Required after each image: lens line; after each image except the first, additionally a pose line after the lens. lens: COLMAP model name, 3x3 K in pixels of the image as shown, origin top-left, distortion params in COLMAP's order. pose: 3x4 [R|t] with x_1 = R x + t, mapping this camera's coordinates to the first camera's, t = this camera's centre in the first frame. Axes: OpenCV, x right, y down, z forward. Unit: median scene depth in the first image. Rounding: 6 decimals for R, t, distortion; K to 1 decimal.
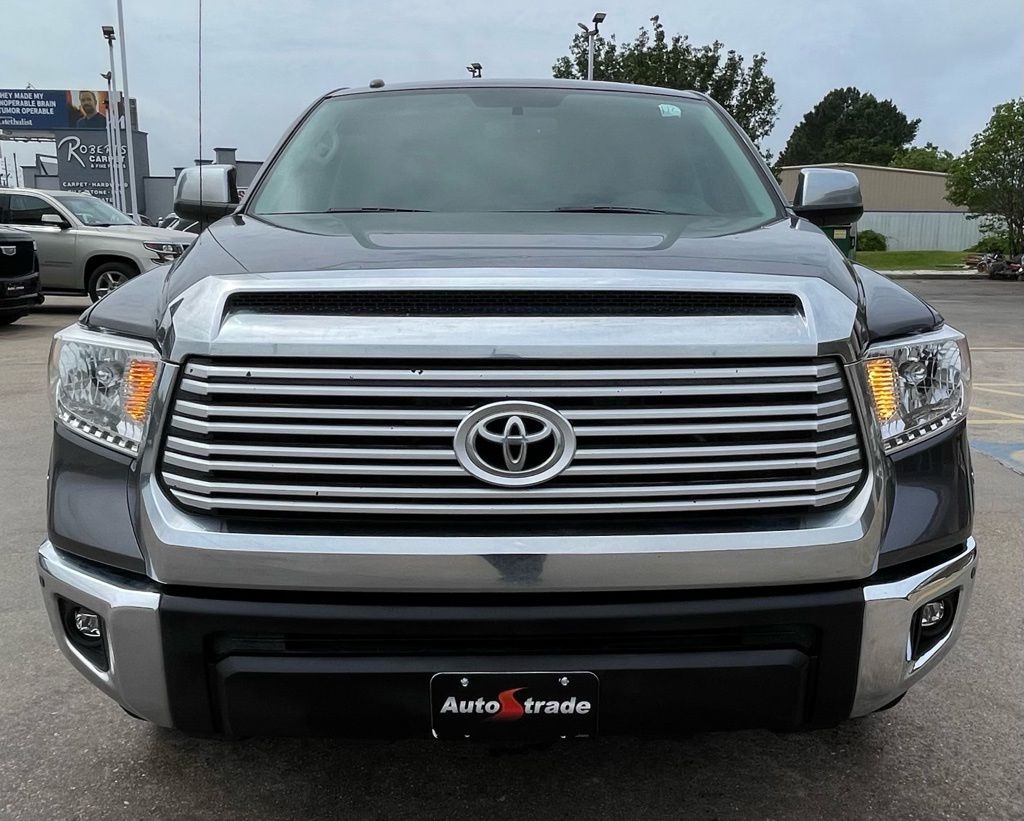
lens RADIAL K [[867.6, 0, 511.0], [0, 867.6, 415.8], [0, 0, 1]] dist [-0.028414, -0.000509]
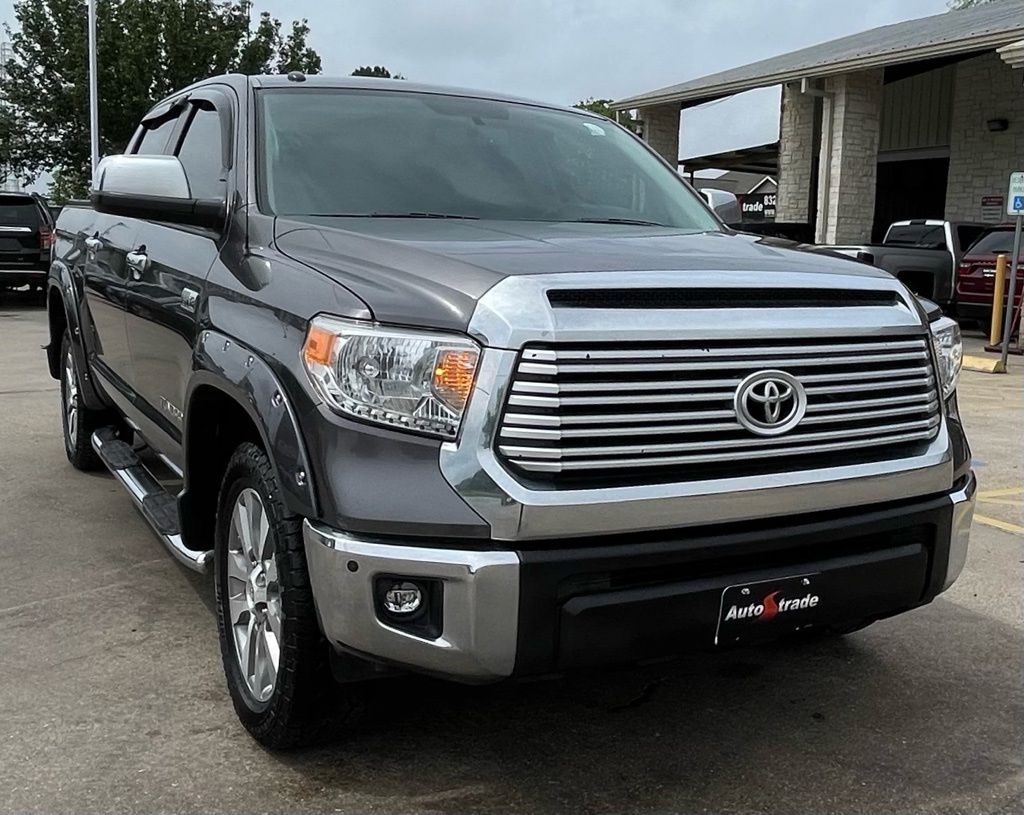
lens RADIAL K [[1099.6, 0, 513.4], [0, 1099.6, 403.4], [0, 0, 1]] dist [0.017675, 0.000000]
pose [[0.889897, -0.045348, 0.453902, -1.074881], [0.071039, 0.996683, -0.039700, 0.069961], [-0.450596, 0.067574, 0.890167, -0.312112]]
